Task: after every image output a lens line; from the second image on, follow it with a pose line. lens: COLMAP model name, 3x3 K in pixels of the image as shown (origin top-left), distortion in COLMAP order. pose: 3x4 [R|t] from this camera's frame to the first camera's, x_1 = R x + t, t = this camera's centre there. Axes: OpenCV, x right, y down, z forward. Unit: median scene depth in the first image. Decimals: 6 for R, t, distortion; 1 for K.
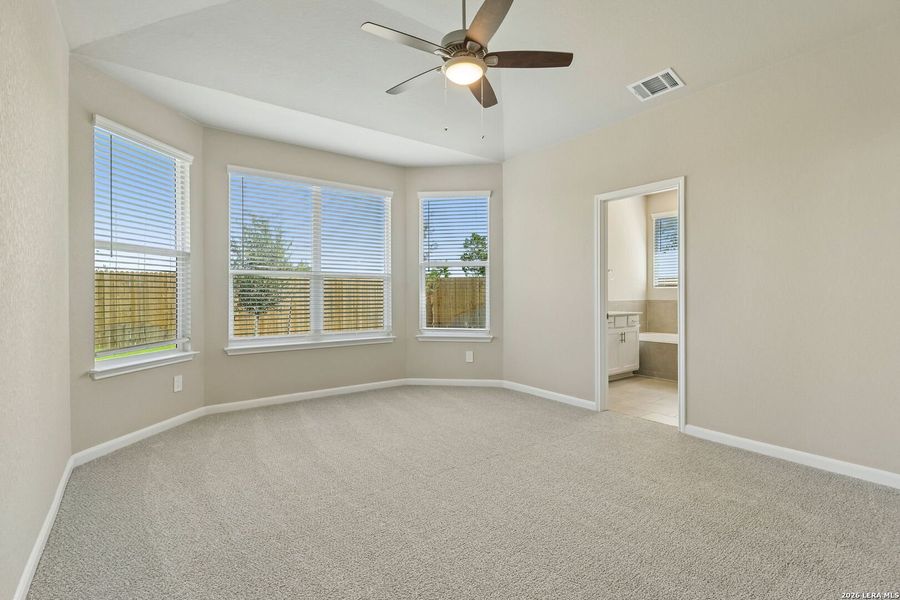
lens RADIAL K [[427.0, 0, 452.6], [0, 427.0, 295.3], [0, 0, 1]] dist [0.001562, 0.000671]
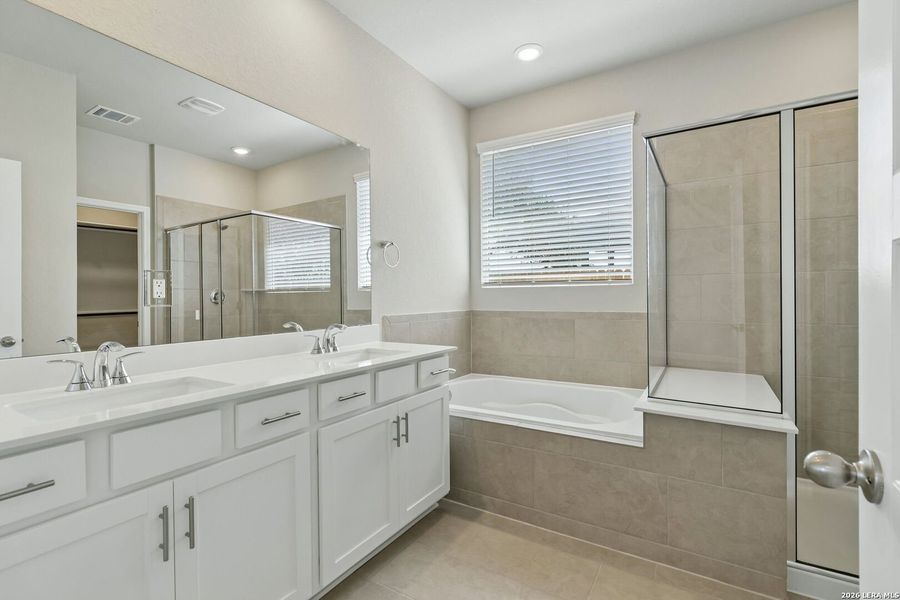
lens RADIAL K [[423.5, 0, 449.9], [0, 423.5, 302.3], [0, 0, 1]] dist [0.001202, -0.000060]
pose [[0.931694, -0.000724, 0.363243, 0.311033], [-0.001068, 0.999988, 0.004733, -0.003792], [-0.363242, -0.004797, 0.931682, 0.669991]]
